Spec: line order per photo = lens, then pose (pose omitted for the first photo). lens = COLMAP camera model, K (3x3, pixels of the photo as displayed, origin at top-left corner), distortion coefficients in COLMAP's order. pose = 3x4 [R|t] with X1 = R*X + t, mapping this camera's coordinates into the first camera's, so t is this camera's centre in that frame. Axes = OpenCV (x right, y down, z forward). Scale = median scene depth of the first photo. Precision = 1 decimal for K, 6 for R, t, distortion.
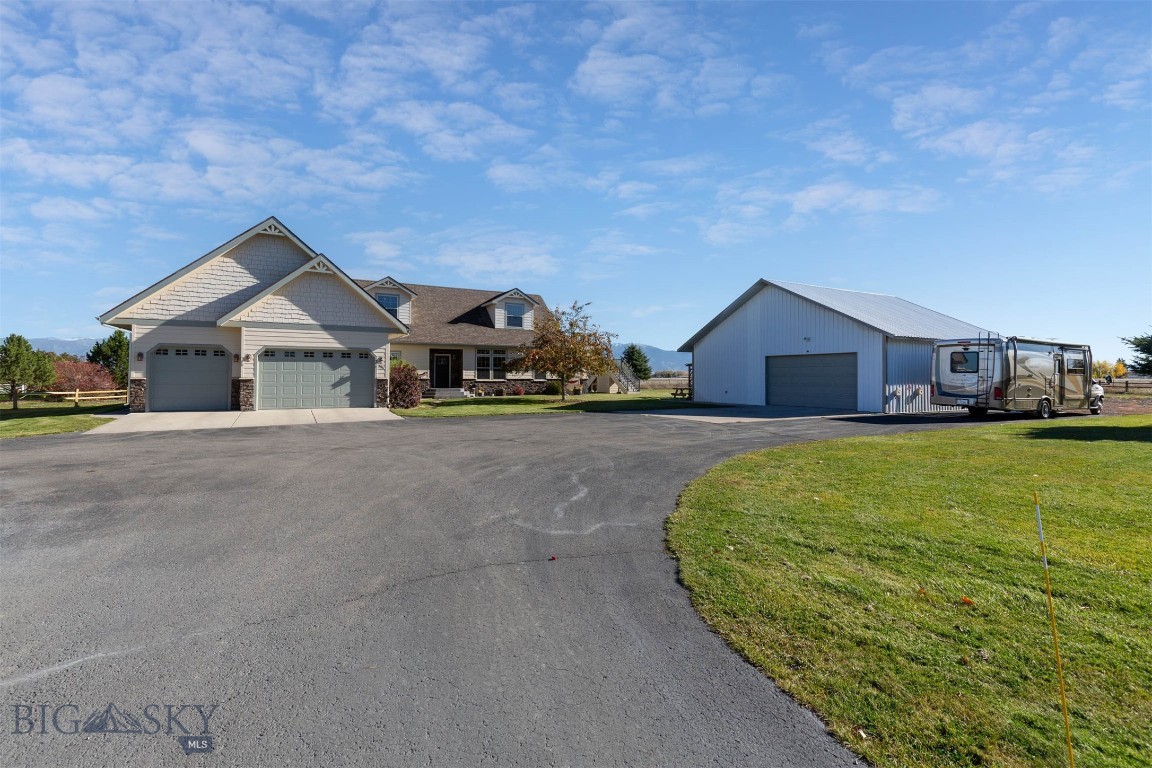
lens RADIAL K [[521.9, 0, 578.5], [0, 521.9, 378.6], [0, 0, 1]] dist [0.003909, -0.001052]
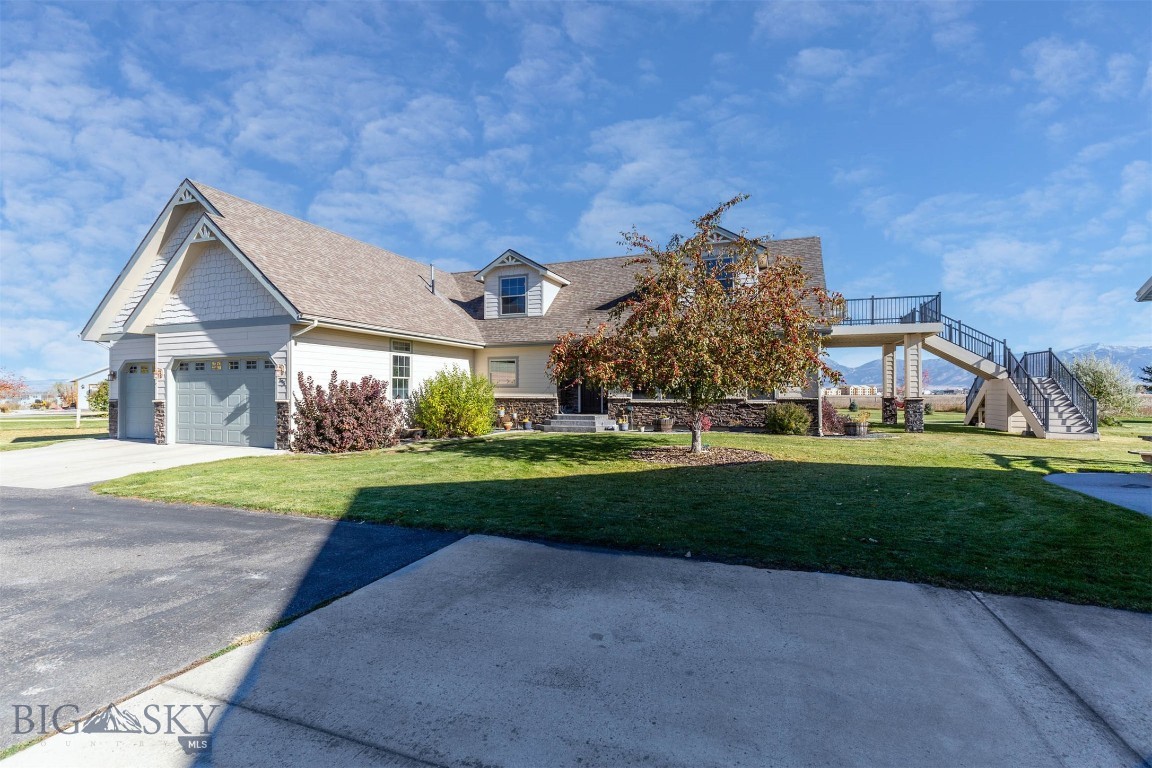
lens RADIAL K [[521.9, 0, 572.4], [0, 521.9, 386.8], [0, 0, 1]] dist [0.003909, -0.001052]
pose [[0.647484, -0.012217, -0.761981, 0.313474], [0.002273, 0.999898, -0.014100, -0.007800], [0.762075, 0.007398, 0.647446, 0.932534]]
